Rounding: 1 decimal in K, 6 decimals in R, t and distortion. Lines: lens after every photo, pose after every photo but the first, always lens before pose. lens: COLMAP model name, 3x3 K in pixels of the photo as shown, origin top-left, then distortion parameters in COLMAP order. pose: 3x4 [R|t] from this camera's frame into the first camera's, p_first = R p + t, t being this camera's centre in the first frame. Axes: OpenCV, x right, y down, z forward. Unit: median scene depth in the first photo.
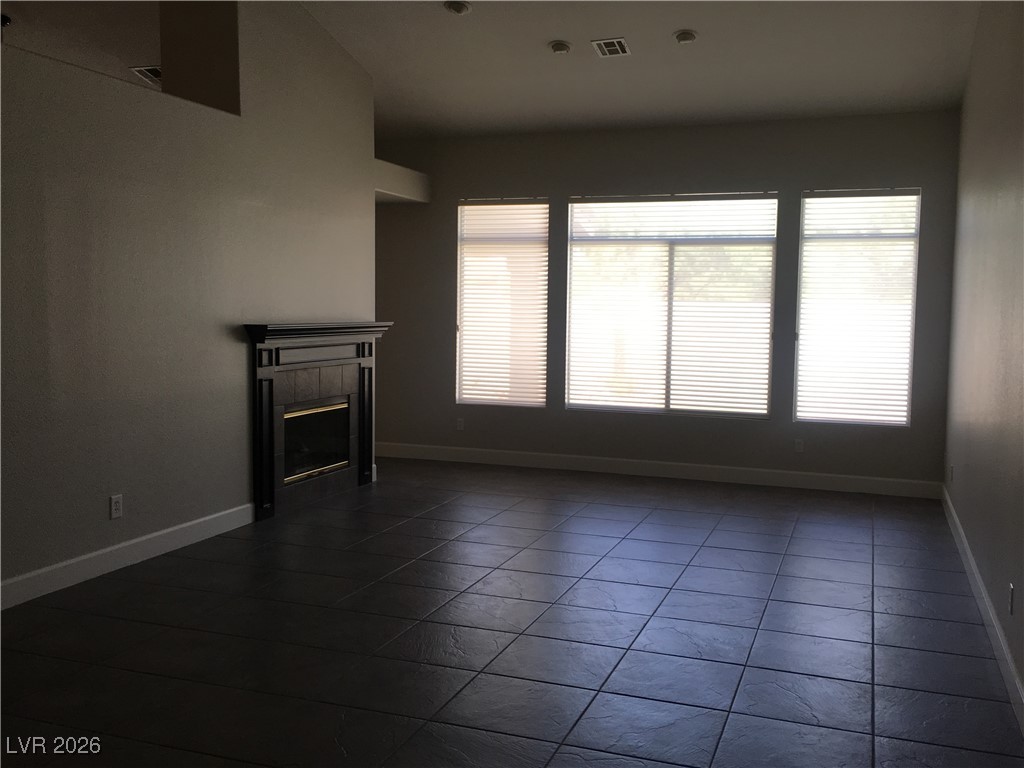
lens RADIAL K [[989.1, 0, 512.0], [0, 989.1, 384.0], [0, 0, 1]] dist [0.056153, -0.006426]
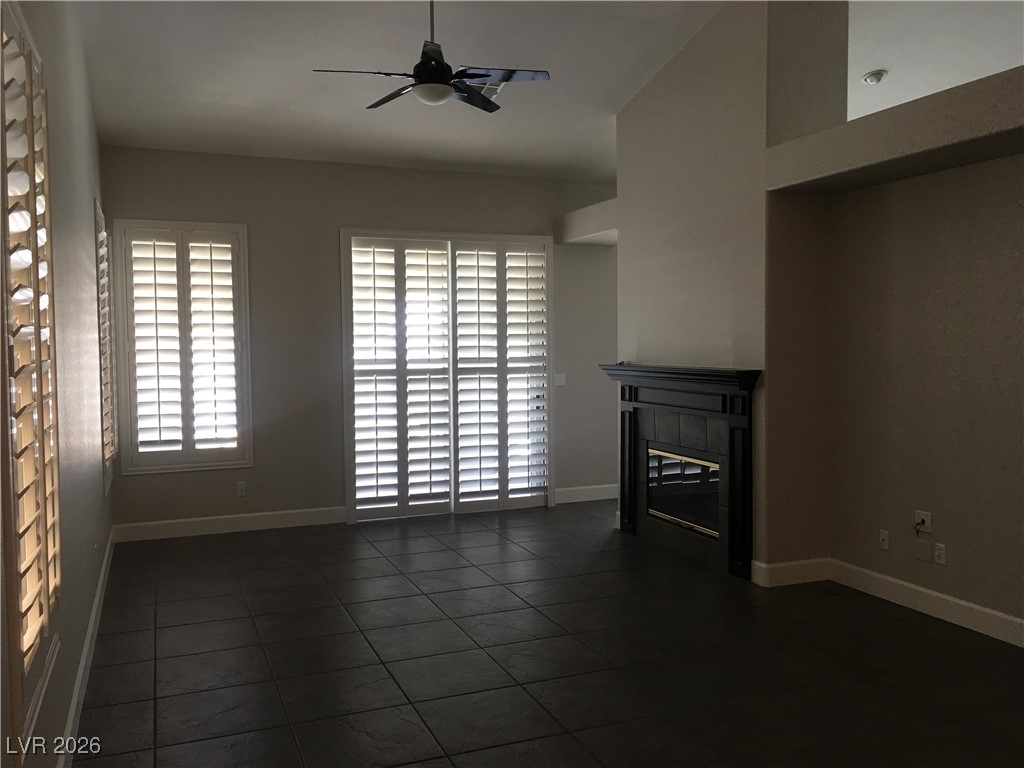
lens RADIAL K [[875.0, 0, 512.0], [0, 875.0, 384.0], [0, 0, 1]] dist [0.046485, -0.000852]
pose [[-0.742570, 0.028331, -0.669169, 0.457931], [-0.051238, 0.993774, 0.098931, -0.112704], [0.667805, 0.107750, -0.736496, 1.420543]]
